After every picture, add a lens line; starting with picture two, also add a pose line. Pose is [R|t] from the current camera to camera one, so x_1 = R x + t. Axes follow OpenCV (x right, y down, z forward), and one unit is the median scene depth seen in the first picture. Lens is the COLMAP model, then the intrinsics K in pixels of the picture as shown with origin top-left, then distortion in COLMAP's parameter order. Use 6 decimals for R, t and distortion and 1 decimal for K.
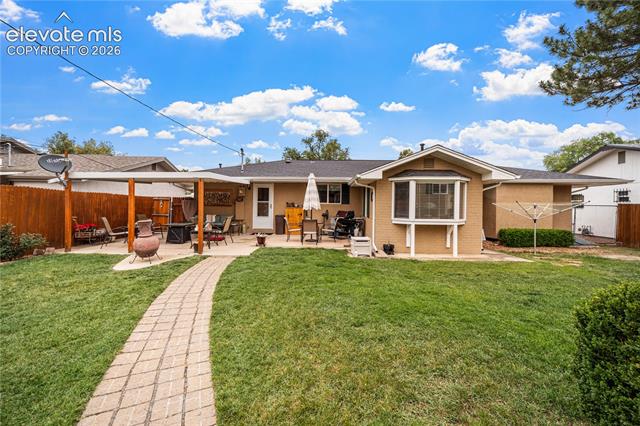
lens RADIAL K [[259.7, 0, 317.5], [0, 259.7, 202.5], [0, 0, 1]] dist [-0.000627, -0.000023]
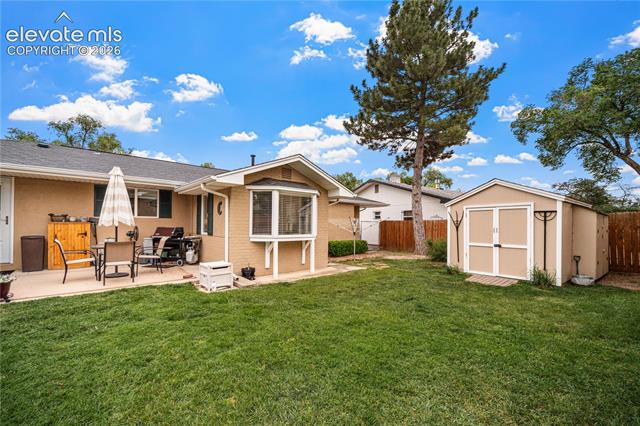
lens RADIAL K [[260.7, 0, 316.3], [0, 260.7, 222.4], [0, 0, 1]] dist [0.001966, 0.000191]
pose [[0.729764, 0.002148, 0.683696, -0.098760], [-0.010193, 0.999918, 0.007738, 0.009774], [-0.683623, -0.012616, 0.729726, 0.211706]]
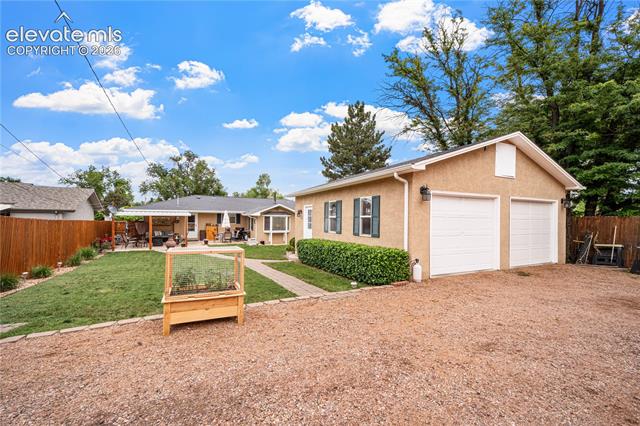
lens RADIAL K [[258.6, 0, 316.1], [0, 258.6, 219.8], [0, 0, 1]] dist [0.001150, 0.000347]
pose [[0.860584, -0.005151, 0.509282, -0.453818], [-0.007562, 0.999709, 0.022889, -0.087227], [-0.509252, -0.023549, 0.860295, -1.167285]]
